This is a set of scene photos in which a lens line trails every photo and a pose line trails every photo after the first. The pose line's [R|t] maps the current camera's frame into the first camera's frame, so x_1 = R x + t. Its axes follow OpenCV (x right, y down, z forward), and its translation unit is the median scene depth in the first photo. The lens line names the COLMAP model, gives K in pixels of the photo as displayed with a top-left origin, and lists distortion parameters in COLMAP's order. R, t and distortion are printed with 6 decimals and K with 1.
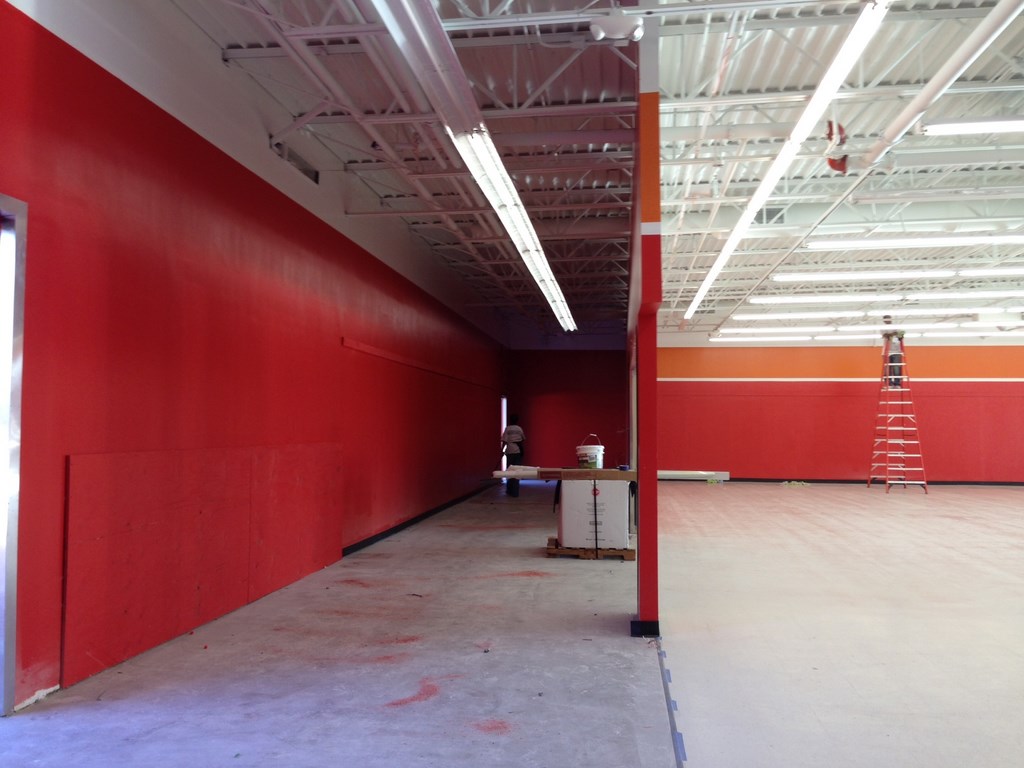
lens RADIAL K [[960.0, 0, 510.3], [0, 960.0, 372.8], [0, 0, 1]] dist [0.167040, -0.301856]
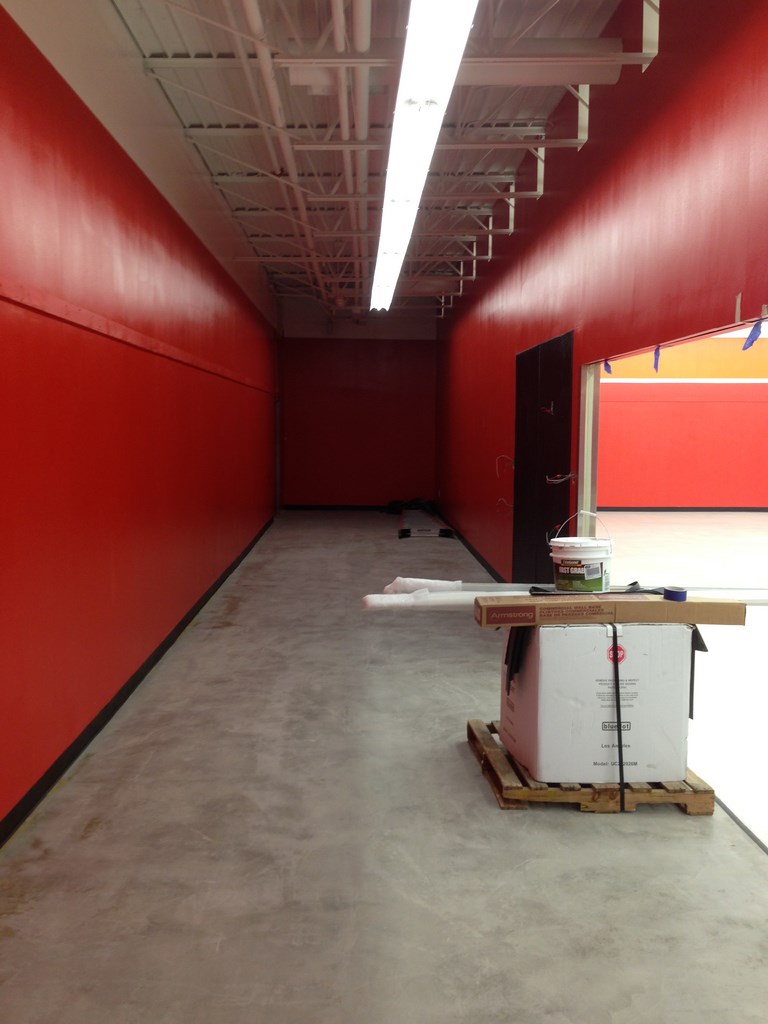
lens RADIAL K [[947.8, 0, 382.6], [0, 947.8, 497.7], [0, 0, 1]] dist [0.089669, -0.014683]
pose [[0.990718, -0.001837, 0.135920, -0.042363], [-0.016732, 0.990657, 0.135350, -0.001619], [-0.134898, -0.136368, 0.981431, 0.338615]]
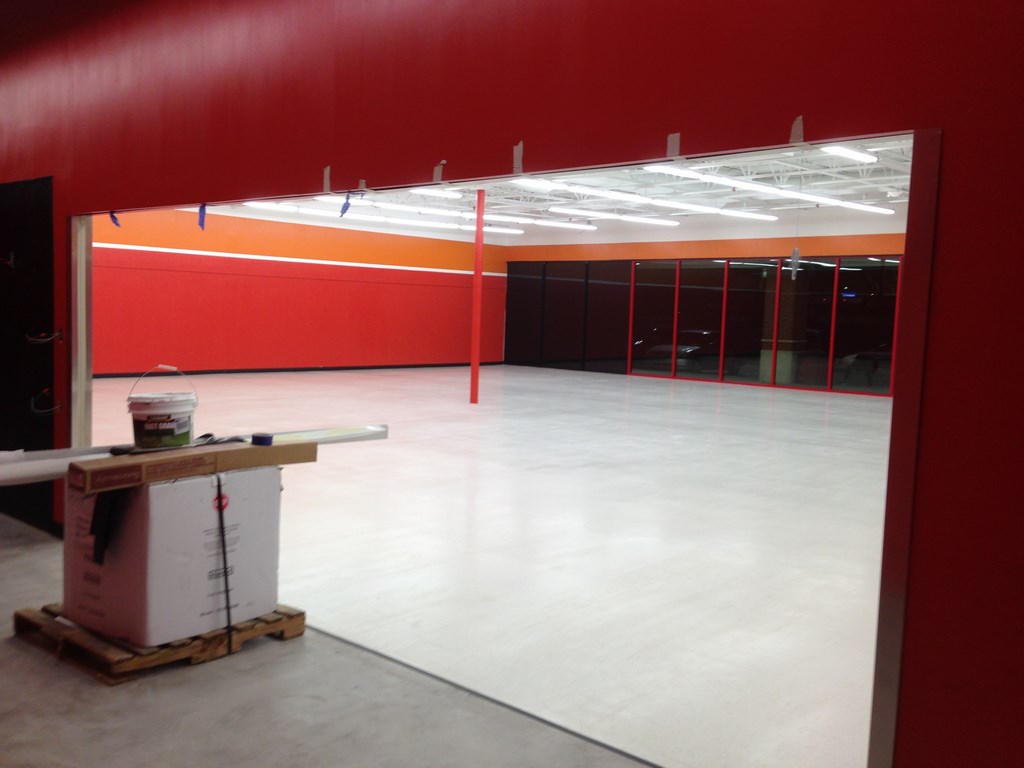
lens RADIAL K [[960.0, 0, 510.3], [0, 960.0, 372.8], [0, 0, 1]] dist [0.167040, -0.301856]
pose [[0.551795, -0.028604, 0.833489, -0.119086], [-0.083721, 0.992463, 0.089485, 0.007311], [-0.829767, -0.119158, 0.545242, 0.367302]]
